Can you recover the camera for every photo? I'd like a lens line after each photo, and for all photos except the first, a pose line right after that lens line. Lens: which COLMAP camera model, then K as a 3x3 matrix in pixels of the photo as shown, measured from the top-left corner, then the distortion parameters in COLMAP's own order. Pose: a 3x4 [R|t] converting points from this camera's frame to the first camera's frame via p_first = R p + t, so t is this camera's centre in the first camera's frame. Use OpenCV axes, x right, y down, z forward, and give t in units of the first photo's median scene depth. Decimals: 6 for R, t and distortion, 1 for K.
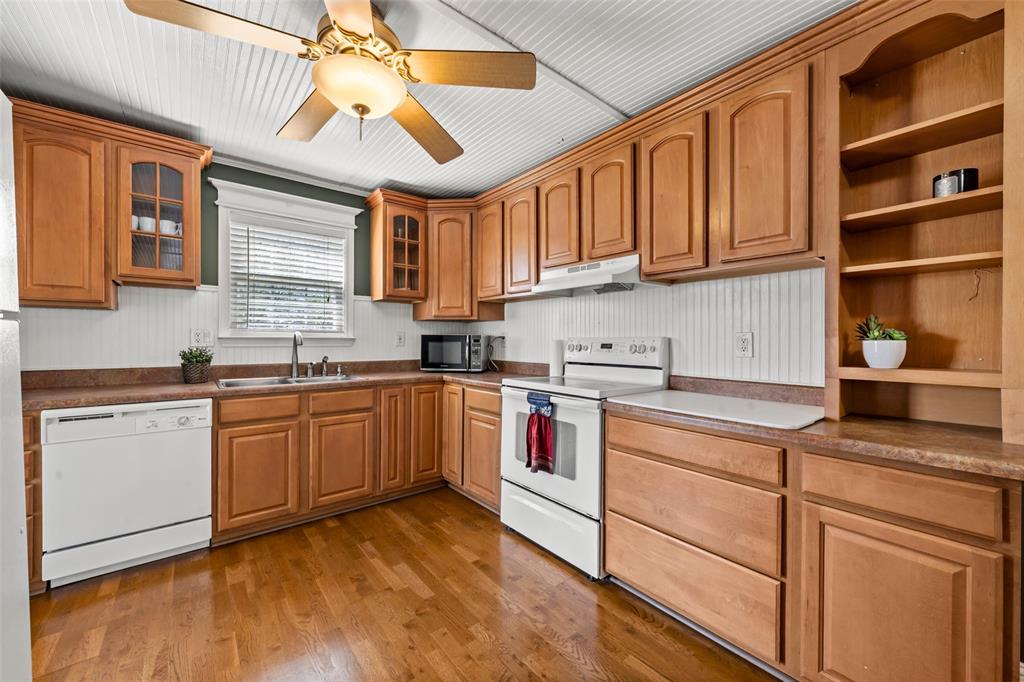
lens RADIAL K [[410.9, 0, 526.9], [0, 410.9, 341.6], [0, 0, 1]] dist [0.001379, -0.000693]
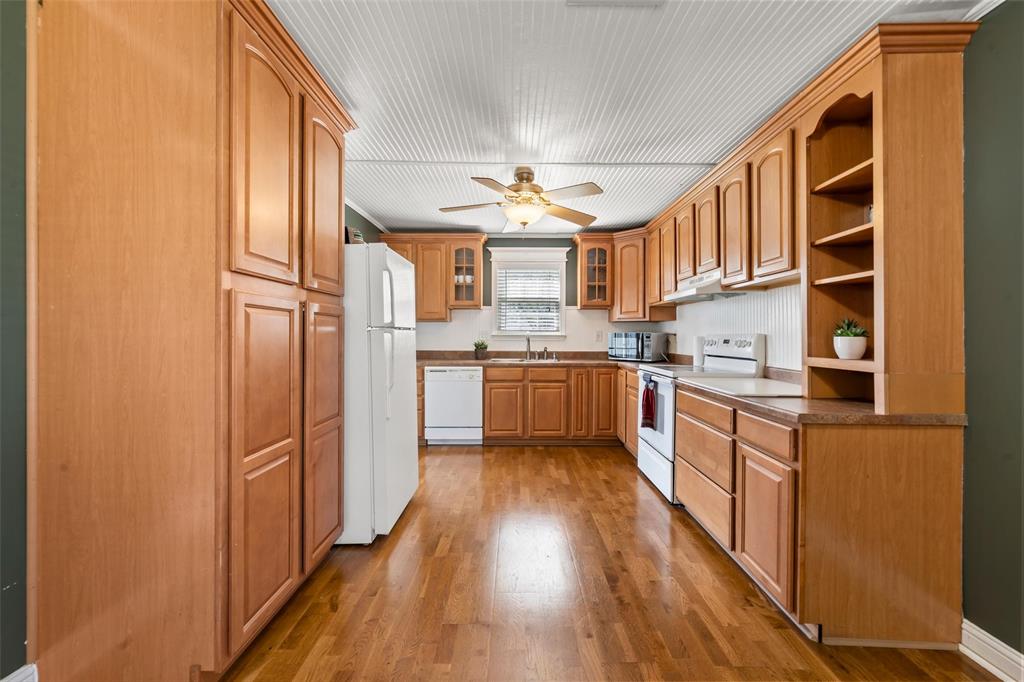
lens RADIAL K [[410.9, 0, 506.7], [0, 410.9, 337.7], [0, 0, 1]] dist [0.001379, -0.000693]
pose [[0.766507, 0.001463, -0.642234, 0.509580], [-0.001946, 0.999998, -0.000045, 0.000913], [0.642233, 0.001284, 0.766508, -0.371696]]
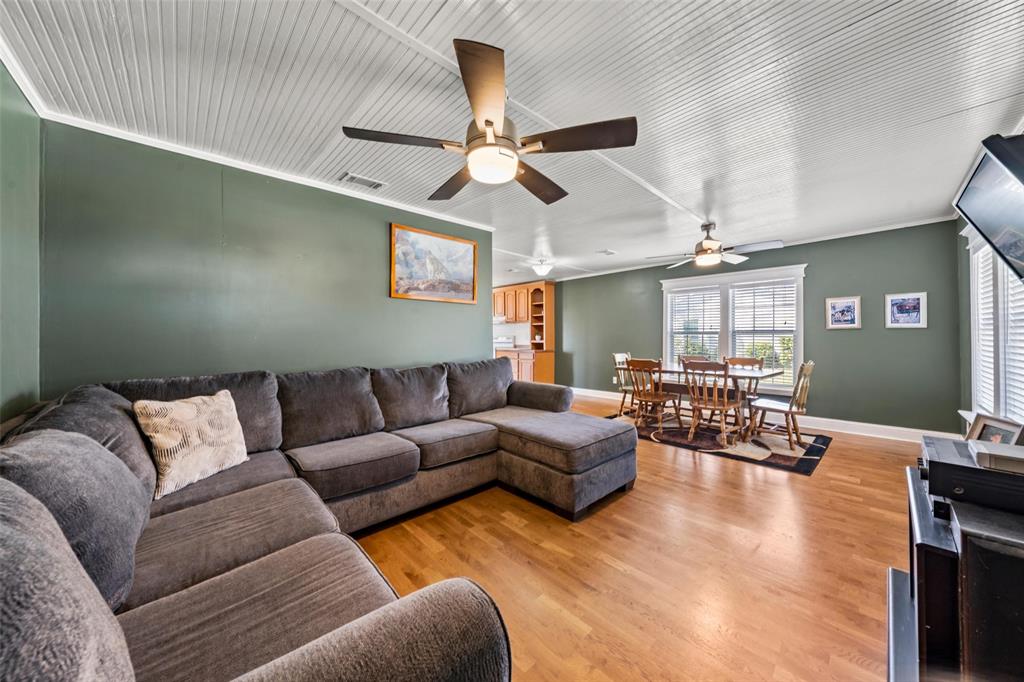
lens RADIAL K [[353.0, 0, 506.6], [0, 353.0, 334.5], [0, 0, 1]] dist [-0.013035, -0.000056]
pose [[0.998017, -0.001856, 0.062921, 0.039585], [0.002420, 0.999958, -0.008885, 0.012043], [-0.062902, 0.009020, 0.997979, -2.454602]]
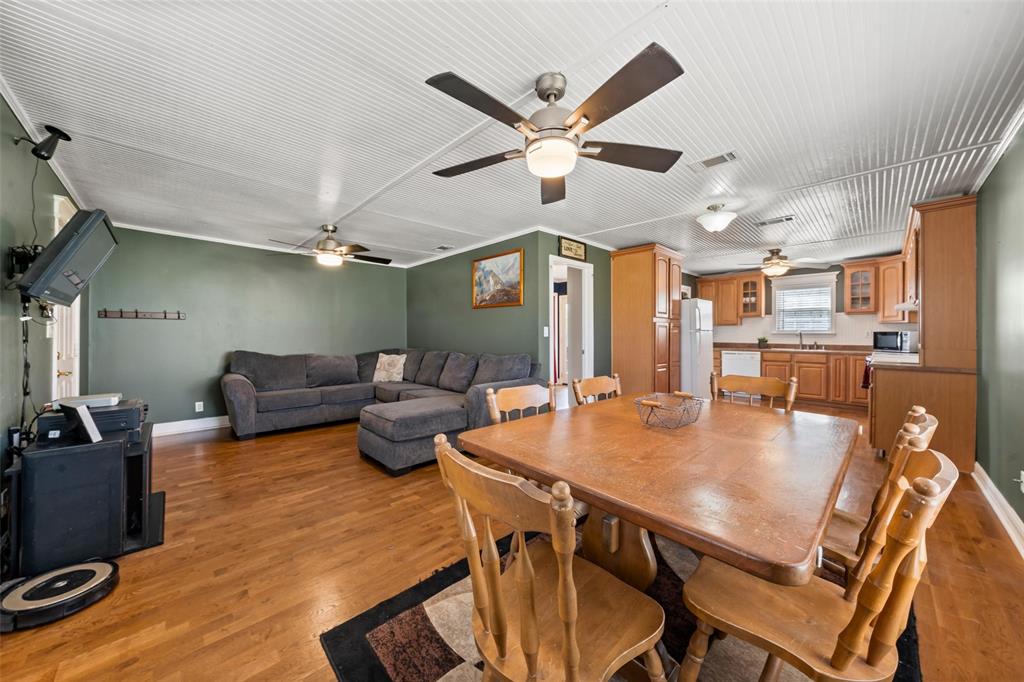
lens RADIAL K [[353.0, 0, 512.0], [0, 353.0, 334.4], [0, 0, 1]] dist [-0.013035, -0.000056]
pose [[0.088477, -0.001399, -0.996077, 1.675246], [-0.004439, 0.999989, -0.001799, 0.010167], [0.996068, 0.004581, 0.088470, -1.109201]]
